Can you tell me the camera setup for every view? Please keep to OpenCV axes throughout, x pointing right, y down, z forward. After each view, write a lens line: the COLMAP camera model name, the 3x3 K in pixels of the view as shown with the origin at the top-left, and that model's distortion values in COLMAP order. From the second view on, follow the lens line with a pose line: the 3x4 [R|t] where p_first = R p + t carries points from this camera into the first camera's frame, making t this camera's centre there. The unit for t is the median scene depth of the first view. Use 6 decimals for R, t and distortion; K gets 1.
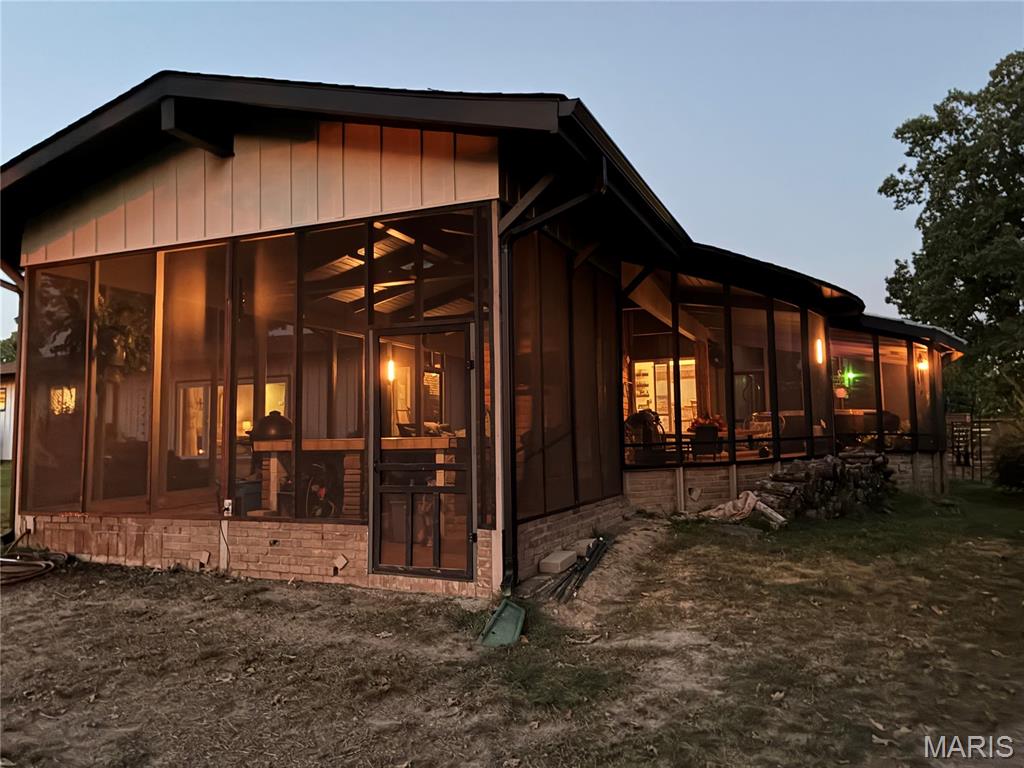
lens RADIAL K [[761.2, 0, 530.9], [0, 761.2, 378.7], [0, 0, 1]] dist [0.008847, 0.002001]
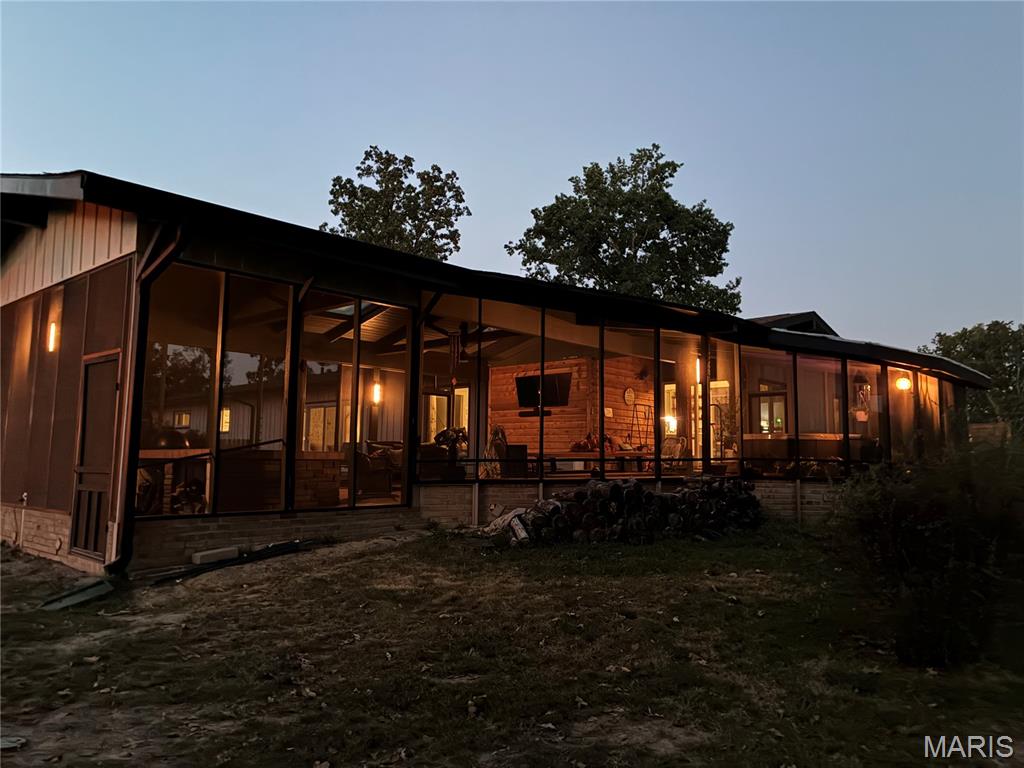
lens RADIAL K [[761.2, 0, 530.9], [0, 761.2, 378.7], [0, 0, 1]] dist [0.008847, 0.002001]
pose [[0.955352, -0.006304, -0.295402, 0.589372], [-0.001835, 0.999627, -0.027267, -0.002297], [0.295464, 0.026591, 0.954984, -0.001074]]
